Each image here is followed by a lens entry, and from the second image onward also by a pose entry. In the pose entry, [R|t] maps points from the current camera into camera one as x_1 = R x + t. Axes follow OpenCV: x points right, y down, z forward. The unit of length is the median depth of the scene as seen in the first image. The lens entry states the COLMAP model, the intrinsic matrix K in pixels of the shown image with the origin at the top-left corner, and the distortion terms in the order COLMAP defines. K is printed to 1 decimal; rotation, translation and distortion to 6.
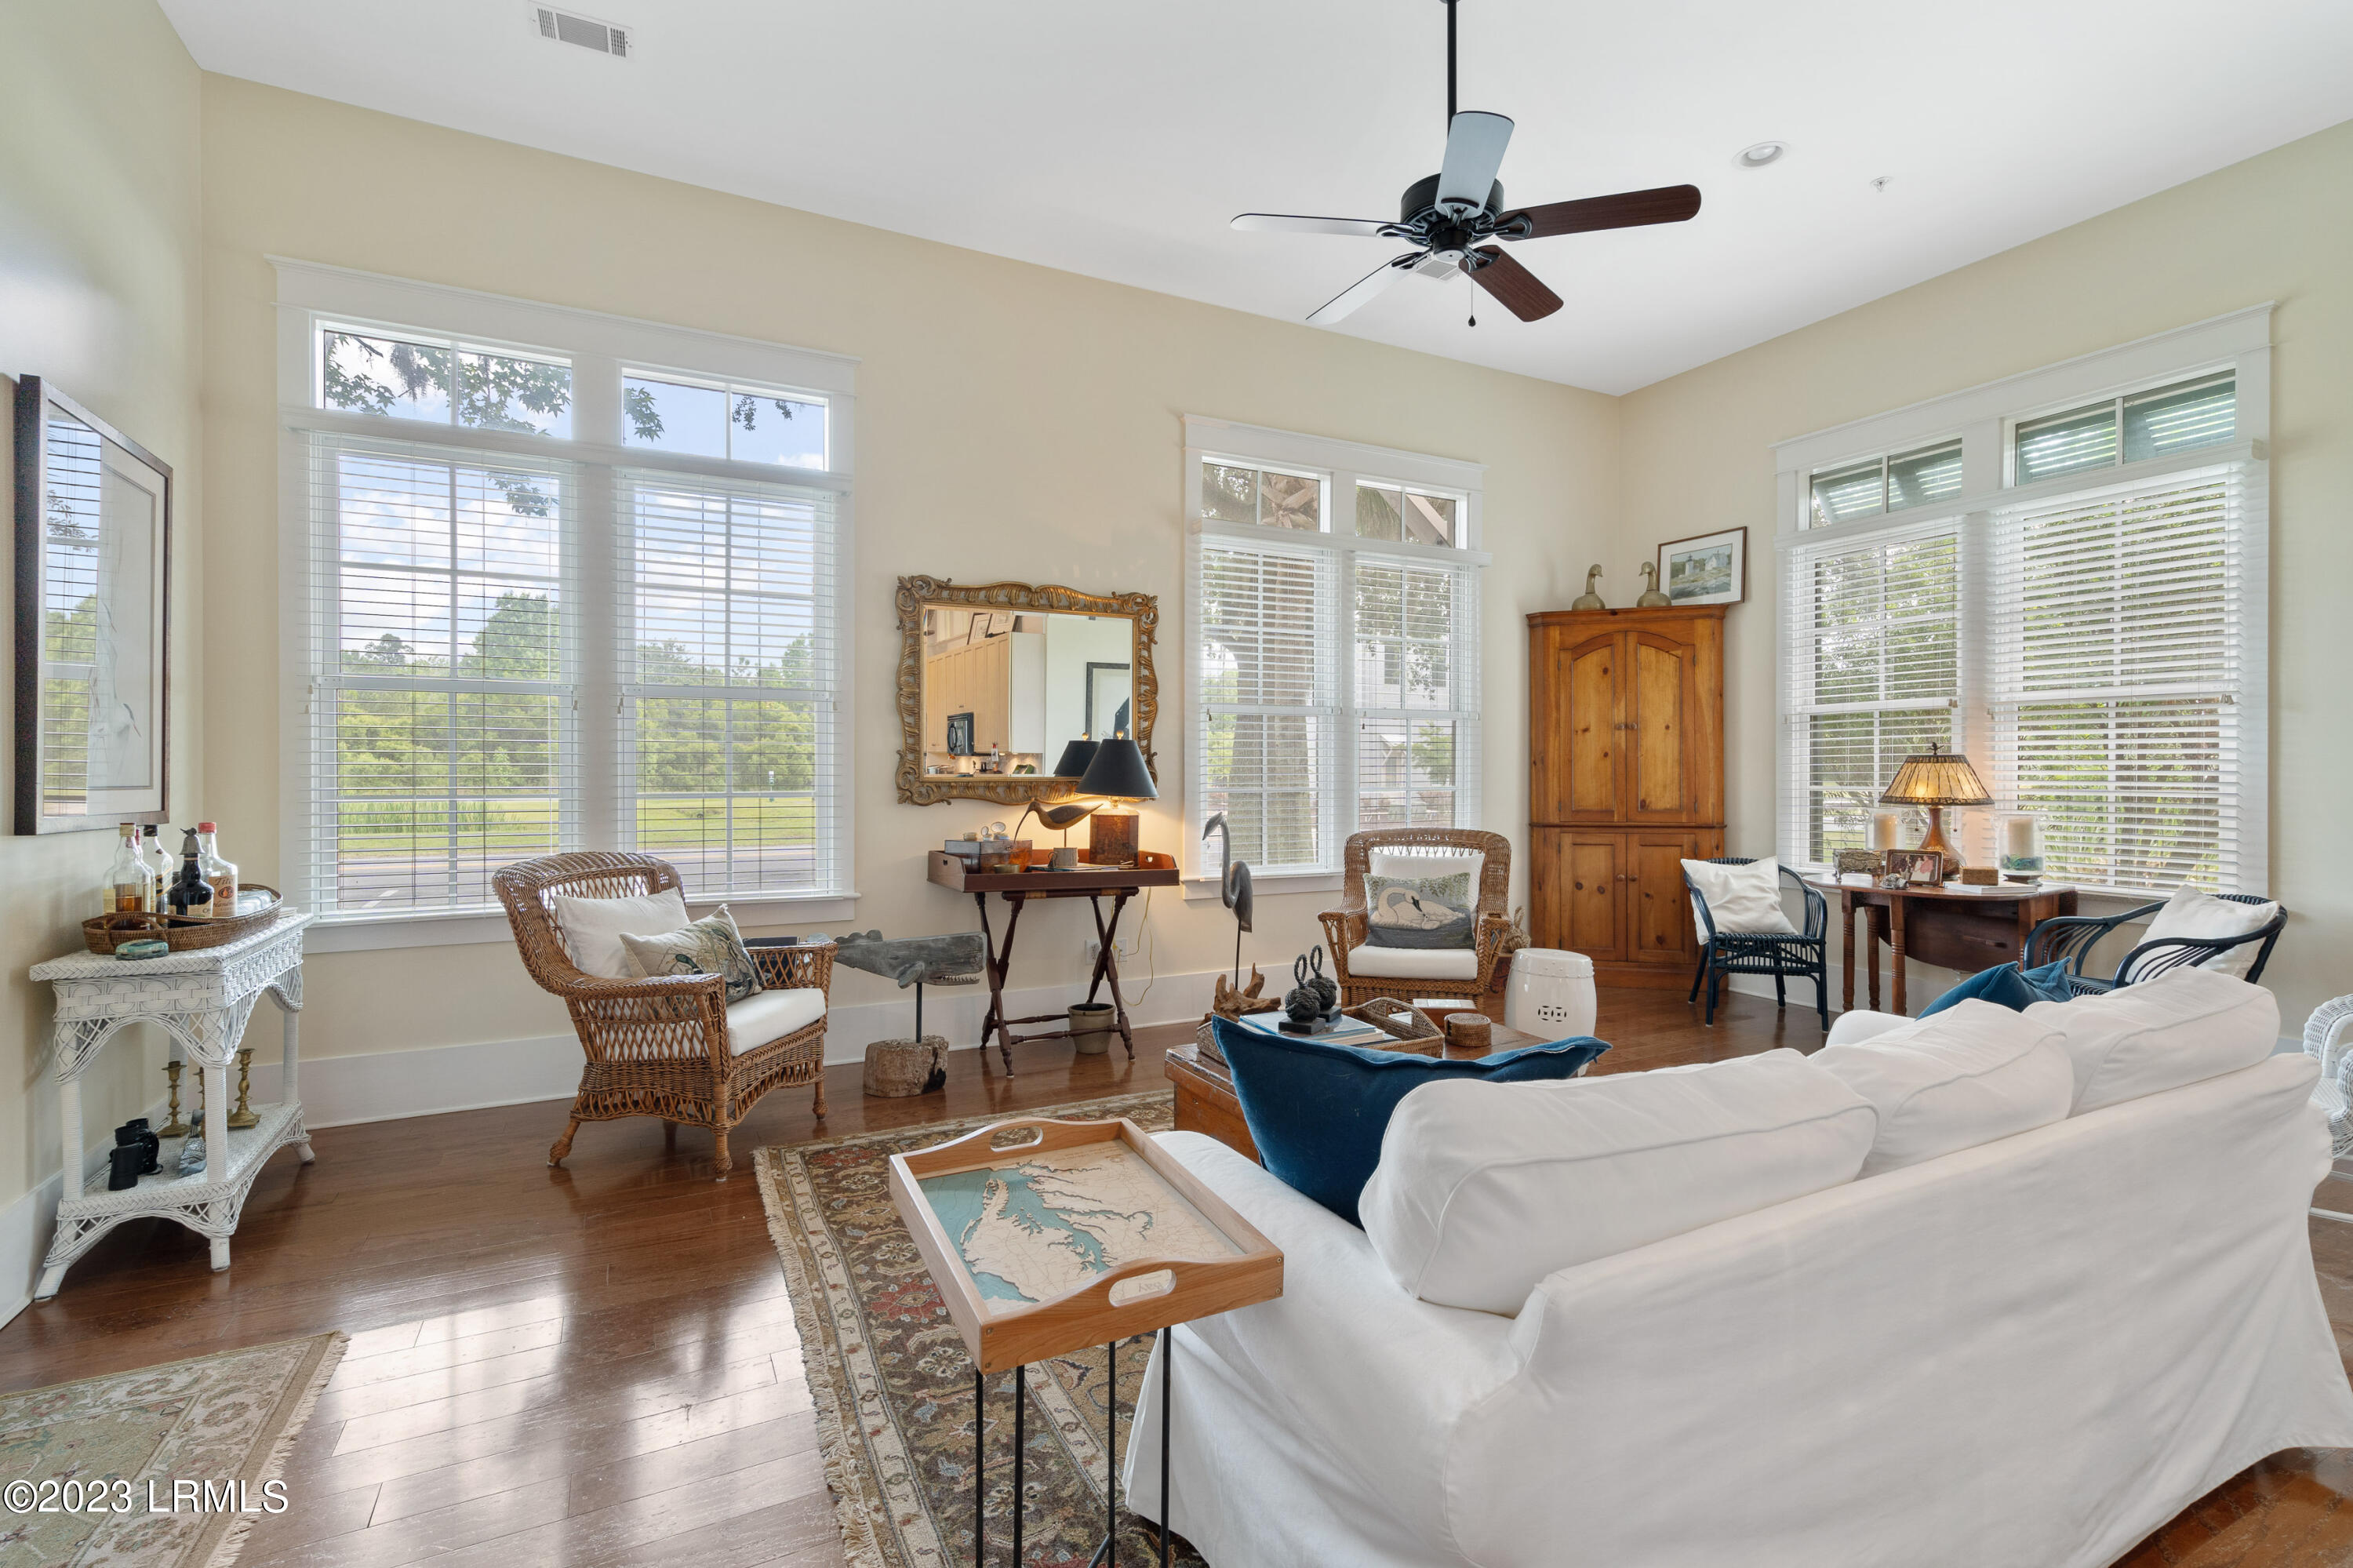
lens RADIAL K [[1083.6, 0, 1178.1], [0, 1083.6, 766.3], [0, 0, 1]] dist [-0.003929, -0.000414]
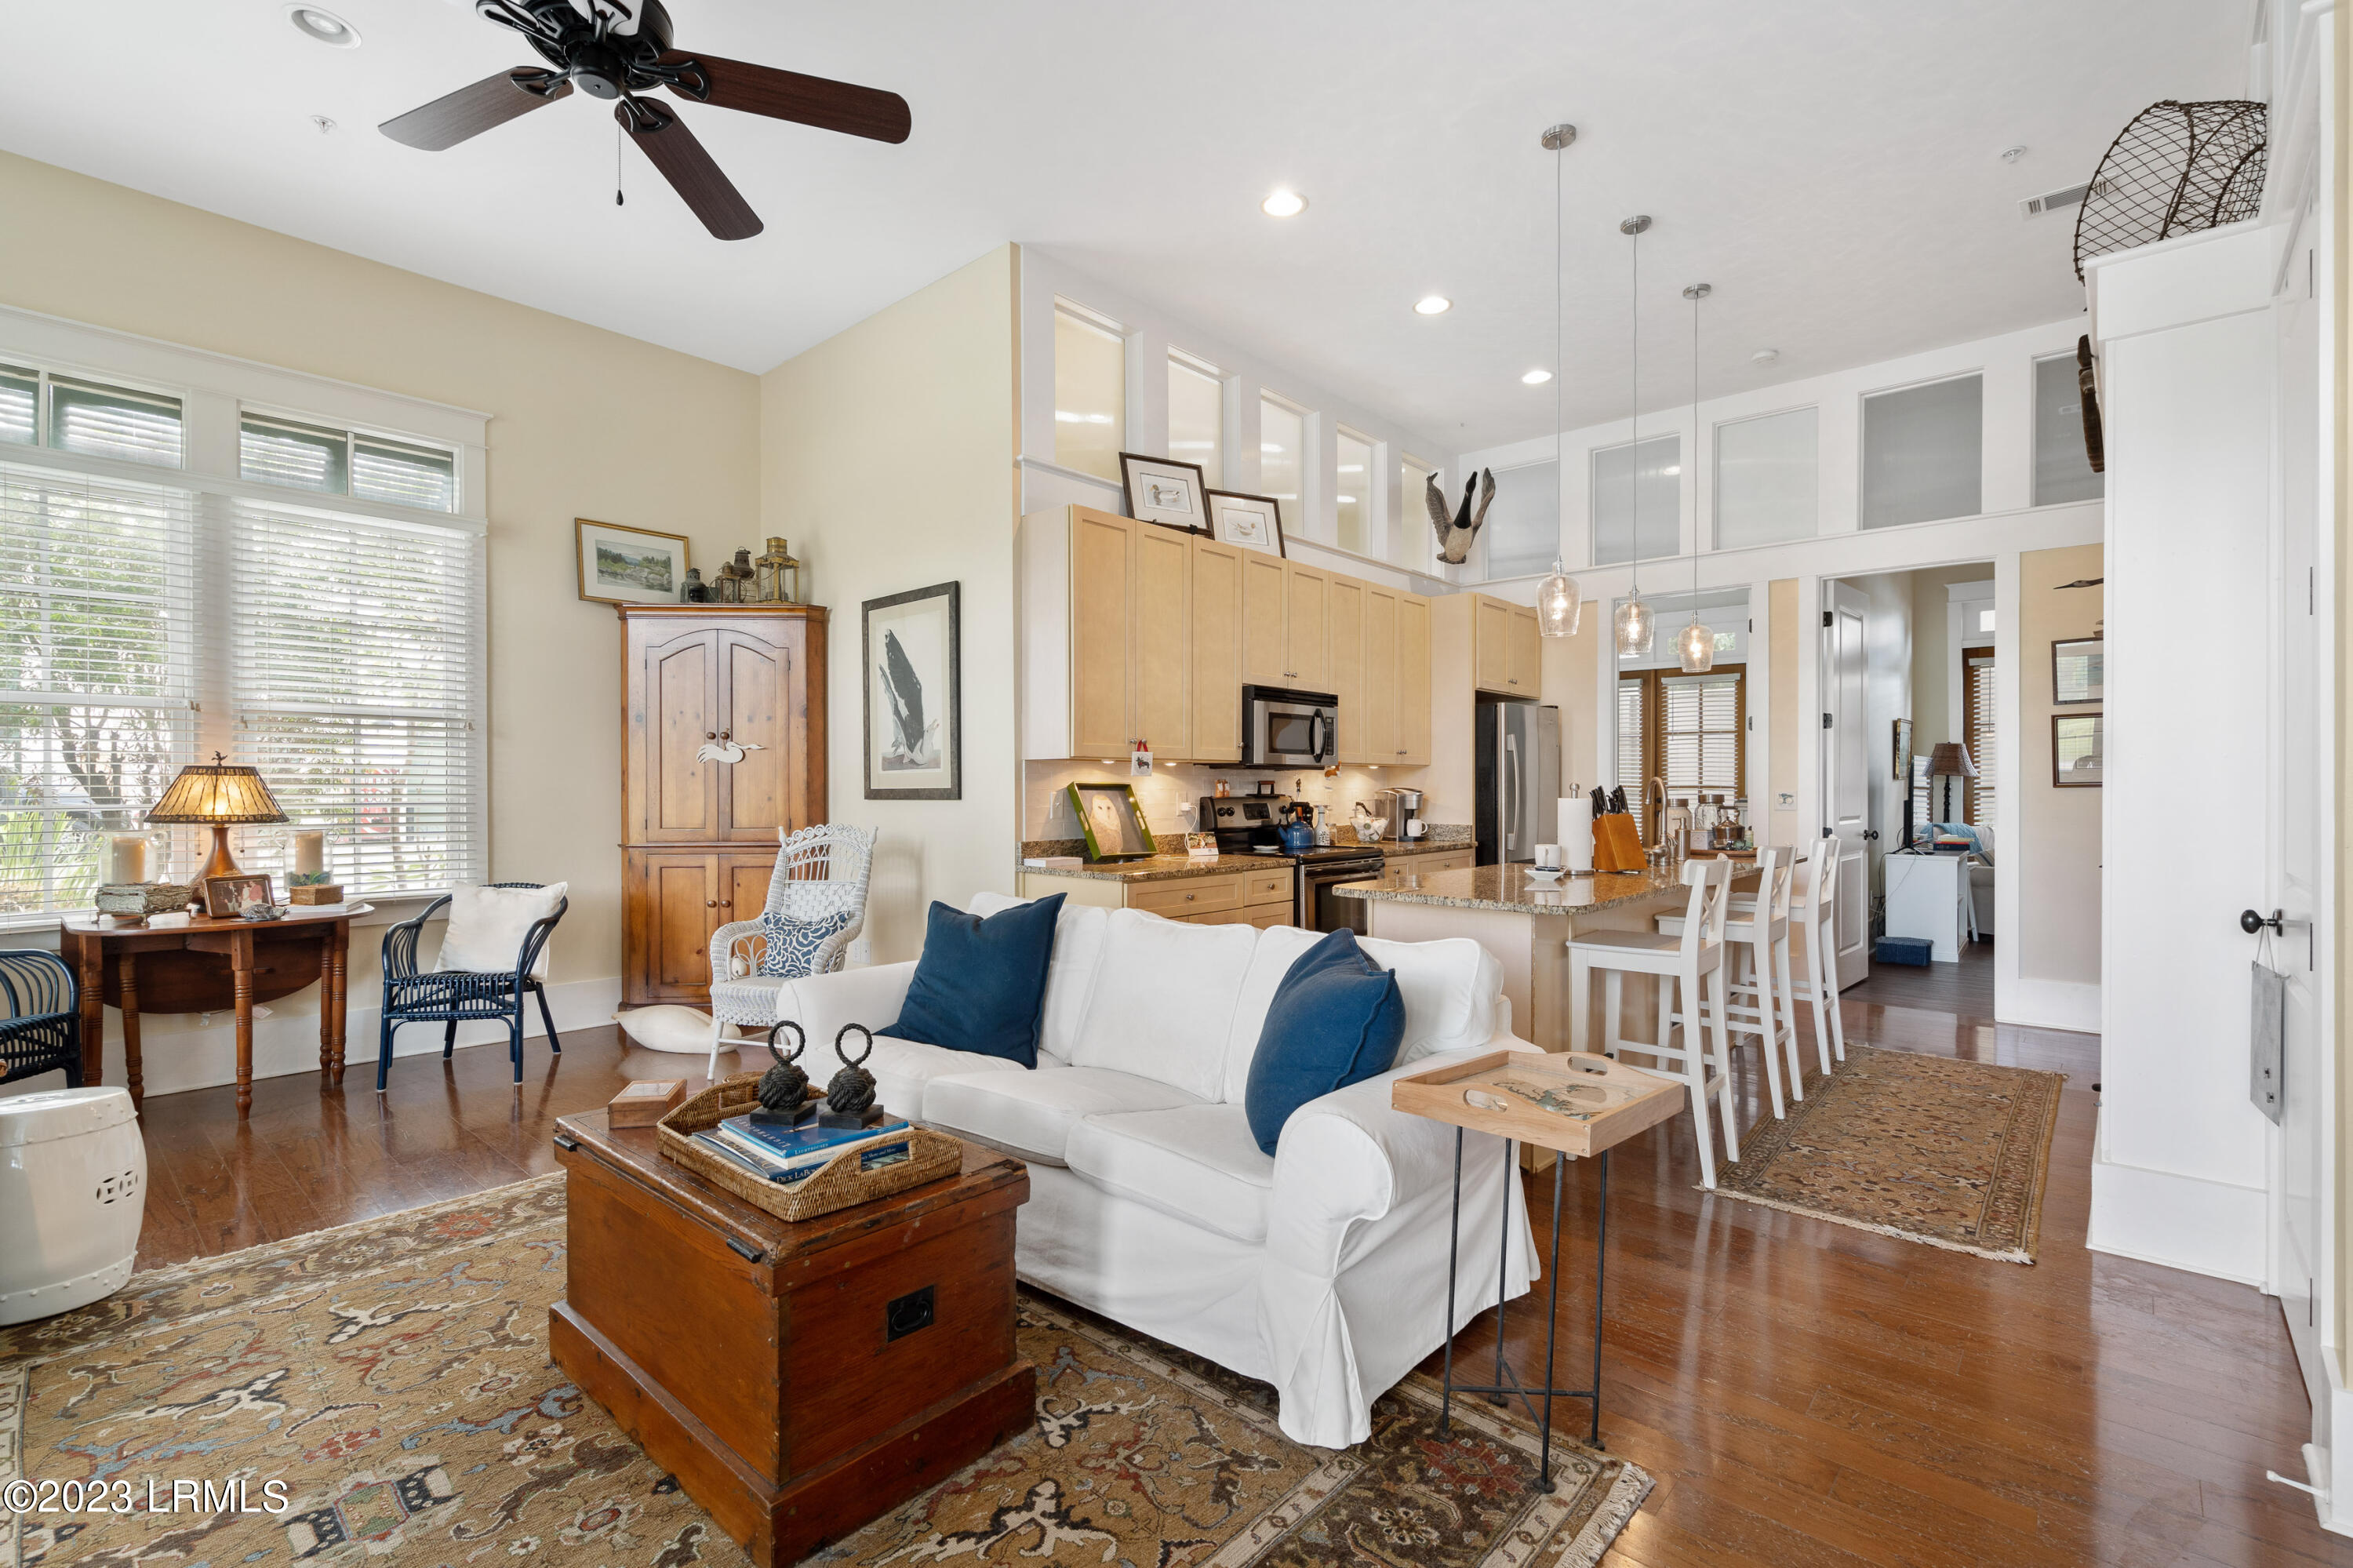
lens RADIAL K [[1065.0, 0, 1175.9], [0, 1065.0, 788.9], [0, 0, 1]] dist [-0.001094, 0.000486]
pose [[-0.360291, -0.003429, 0.932834, -0.442460], [-0.002304, 0.999993, 0.002786, 0.003689], [-0.932837, -0.001145, -0.360296, 0.698318]]
